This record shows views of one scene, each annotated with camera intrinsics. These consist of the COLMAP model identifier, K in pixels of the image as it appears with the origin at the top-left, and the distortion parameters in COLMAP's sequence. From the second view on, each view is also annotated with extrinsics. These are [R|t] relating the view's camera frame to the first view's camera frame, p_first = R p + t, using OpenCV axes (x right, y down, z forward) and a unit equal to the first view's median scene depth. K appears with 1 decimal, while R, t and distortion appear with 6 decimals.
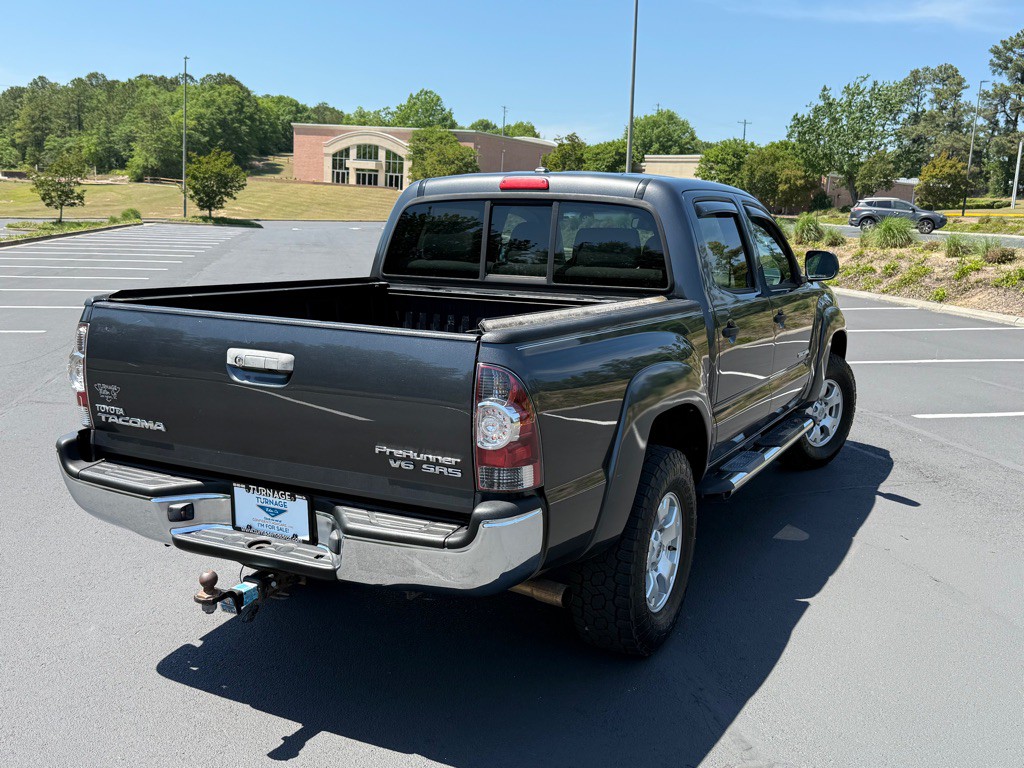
lens RADIAL K [[1008.2, 0, 512.0], [0, 1008.2, 384.0], [0, 0, 1]] dist [0.213942, -0.482314]
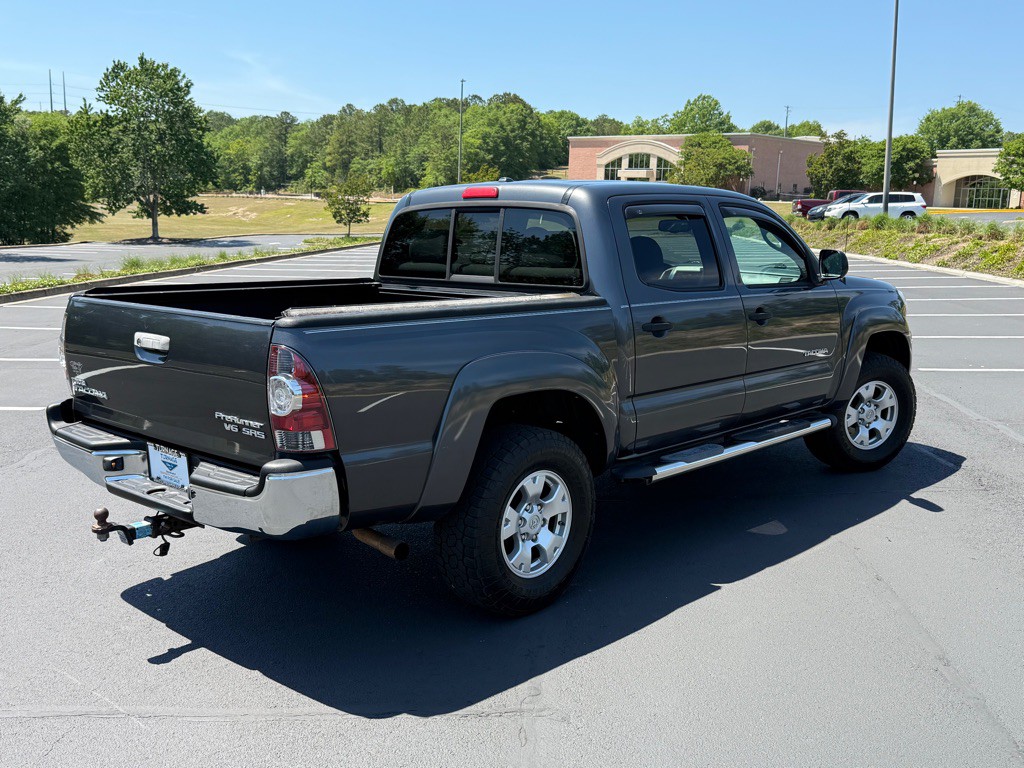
lens RADIAL K [[1008.2, 0, 512.0], [0, 1008.2, 384.0], [0, 0, 1]] dist [0.213942, -0.482314]
pose [[0.963062, 0.021397, -0.268429, 0.233611], [-0.023430, 0.999716, -0.004374, 0.010648], [0.268259, 0.010502, 0.963290, -0.038245]]
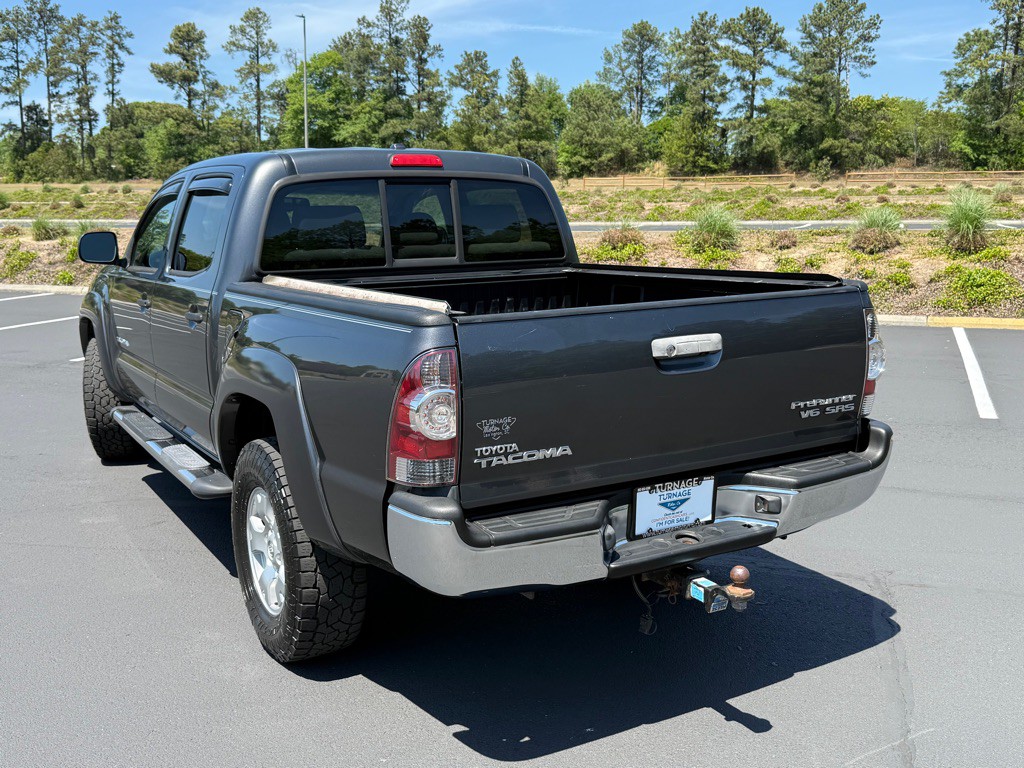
lens RADIAL K [[1008.2, 0, 512.0], [0, 1008.2, 384.0], [0, 0, 1]] dist [0.213942, -0.482314]
pose [[0.526117, -0.178359, 0.831498, -0.517038], [0.165321, 0.980556, 0.105728, -0.053100], [-0.834188, 0.081839, 0.545373, 0.285123]]
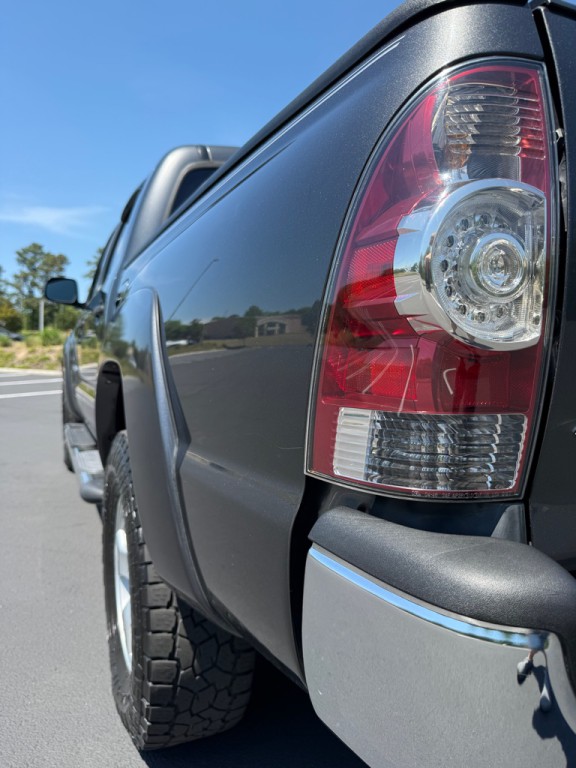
lens RADIAL K [[756.1, 0, 288.0], [0, 756.1, 384.0], [0, 0, 1]] dist [0.213942, -0.482314]
pose [[0.632668, -0.100119, 0.767924, -0.300679], [0.127694, 0.991522, 0.024068, 0.002515], [-0.763823, 0.082832, 0.640089, 0.478992]]
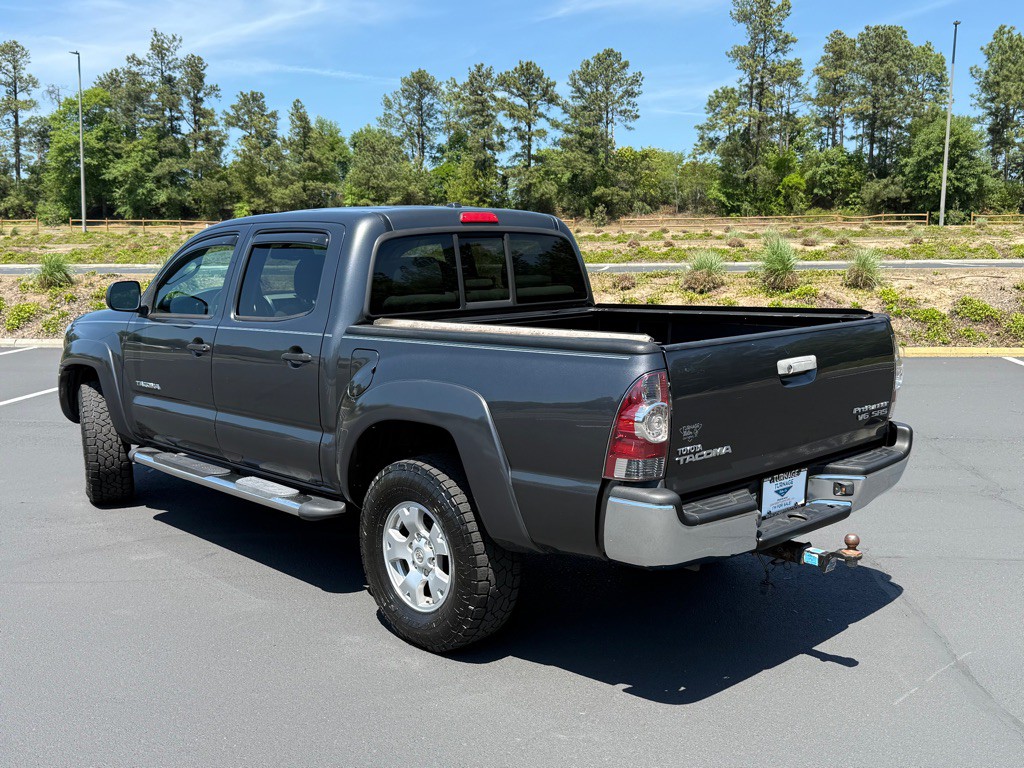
lens RADIAL K [[1008.2, 0, 512.0], [0, 1008.2, 384.0], [0, 0, 1]] dist [0.213942, -0.482314]
pose [[0.329740, -0.158974, 0.930591, -0.688280], [0.178610, 0.978423, 0.103857, -0.086860], [-0.927022, 0.131967, 0.351019, 0.407758]]
